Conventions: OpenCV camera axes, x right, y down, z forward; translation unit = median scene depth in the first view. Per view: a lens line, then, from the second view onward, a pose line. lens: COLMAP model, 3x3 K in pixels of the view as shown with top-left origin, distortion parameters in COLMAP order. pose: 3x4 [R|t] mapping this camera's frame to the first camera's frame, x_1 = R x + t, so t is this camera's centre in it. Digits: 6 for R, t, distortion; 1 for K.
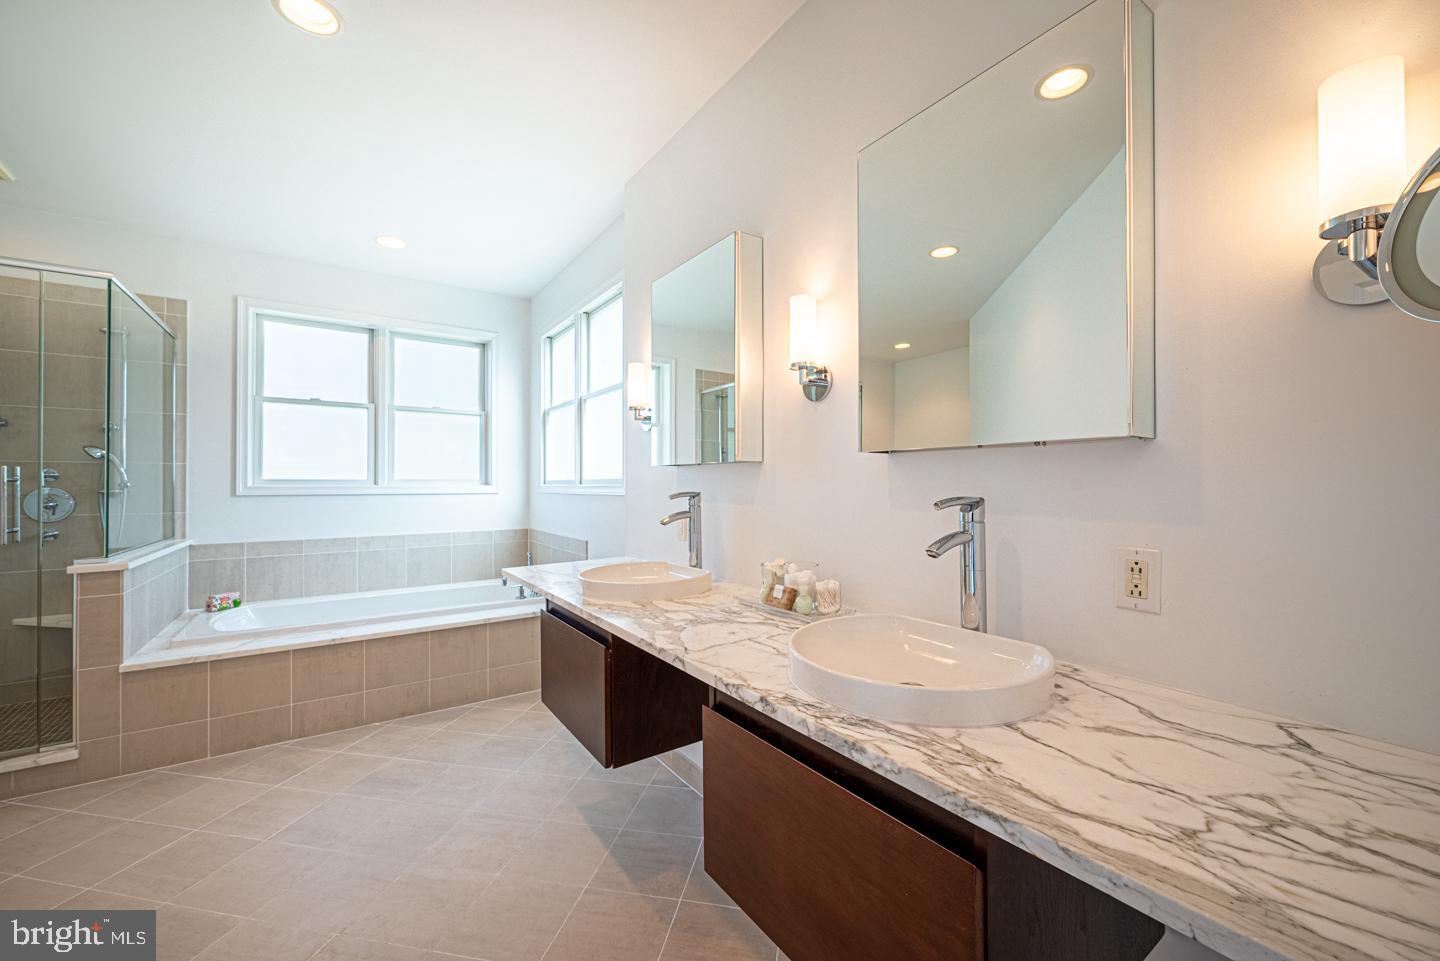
lens RADIAL K [[568.7, 0, 720.0], [0, 568.7, 480.5], [0, 0, 1]] dist [0.000183, -0.000408]
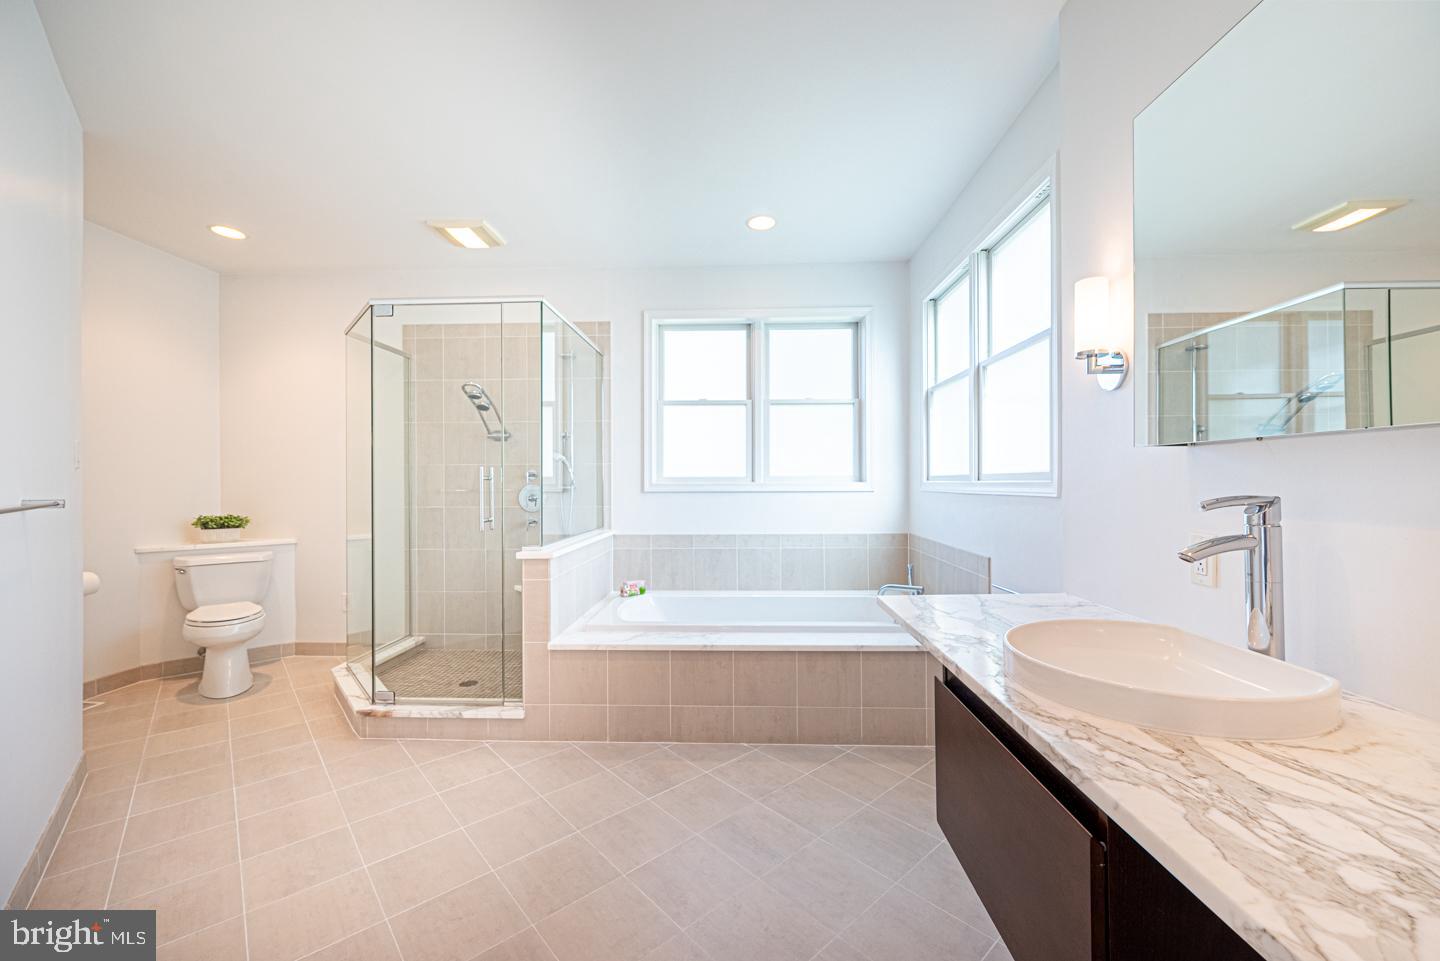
lens RADIAL K [[574.5, 0, 720.0], [0, 574.5, 480.5], [0, 0, 1]] dist [0.002192, 0.000175]
pose [[0.804522, -0.003057, -0.593916, -0.071629], [0.006762, 0.999969, 0.004012, 0.001133], [0.593885, -0.007243, 0.804517, 0.193899]]
